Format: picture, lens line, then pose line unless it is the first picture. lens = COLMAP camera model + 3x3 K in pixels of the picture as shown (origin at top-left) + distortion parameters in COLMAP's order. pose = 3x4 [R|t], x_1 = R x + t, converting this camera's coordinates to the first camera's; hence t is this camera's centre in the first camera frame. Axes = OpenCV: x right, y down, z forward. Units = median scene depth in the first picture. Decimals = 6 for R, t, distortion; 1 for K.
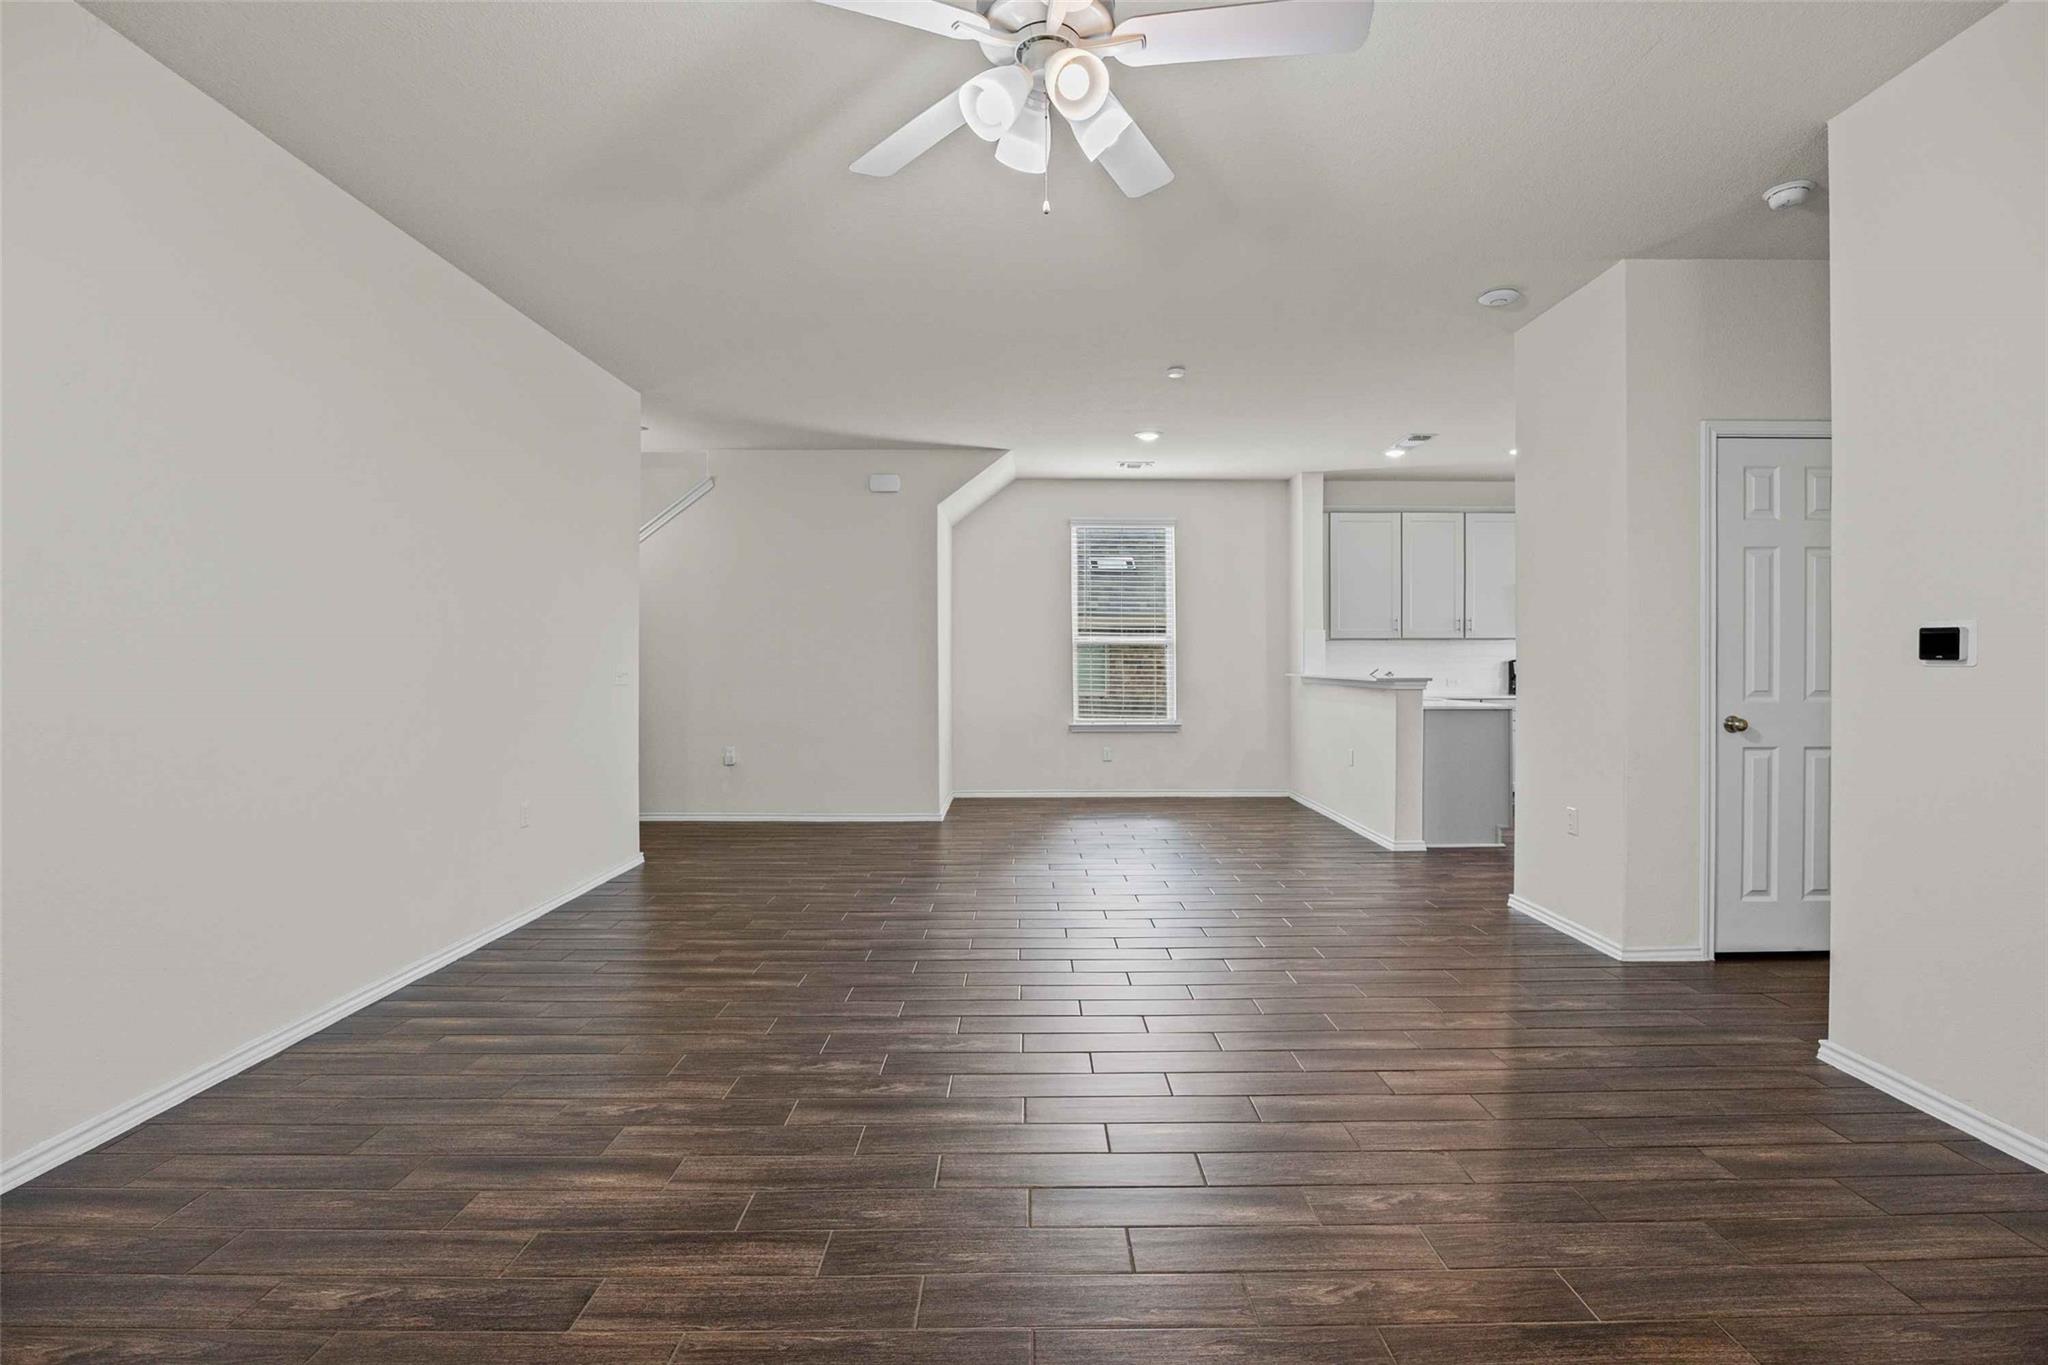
lens RADIAL K [[955.2, 0, 1030.2], [0, 955.2, 675.9], [0, 0, 1]] dist [0.000777, -0.000569]
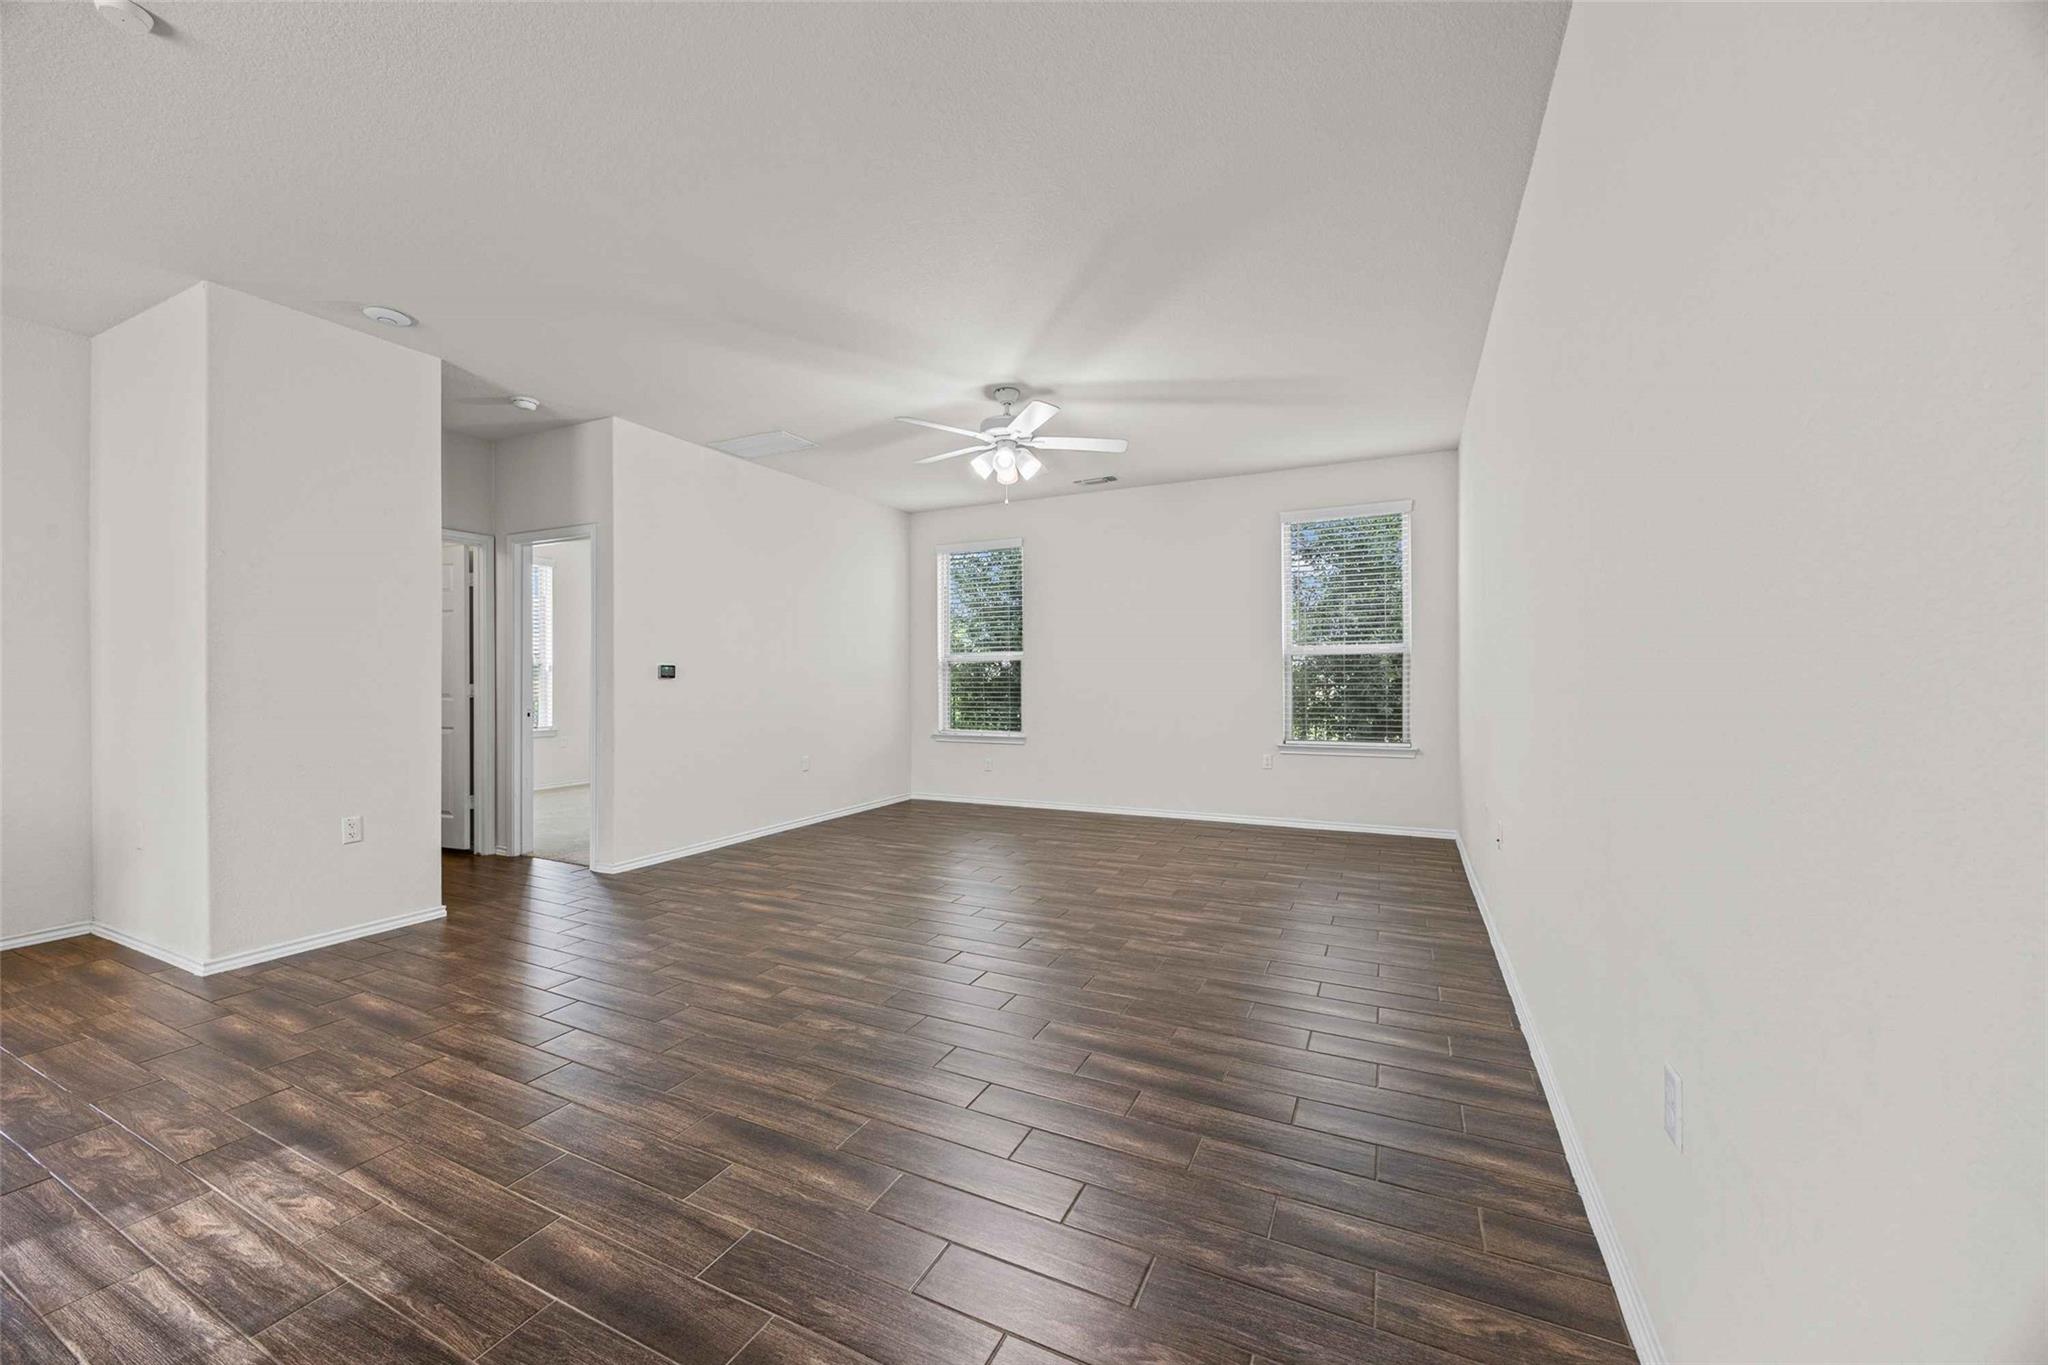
lens RADIAL K [[772.8, 0, 1023.4], [0, 772.8, 686.8], [0, 0, 1]] dist [-0.004516, 0.000021]
pose [[-0.898315, 0.005316, 0.439319, -0.777055], [0.011948, 0.999853, 0.012331, -0.012062], [-0.439189, 0.016326, -0.898246, 2.366795]]
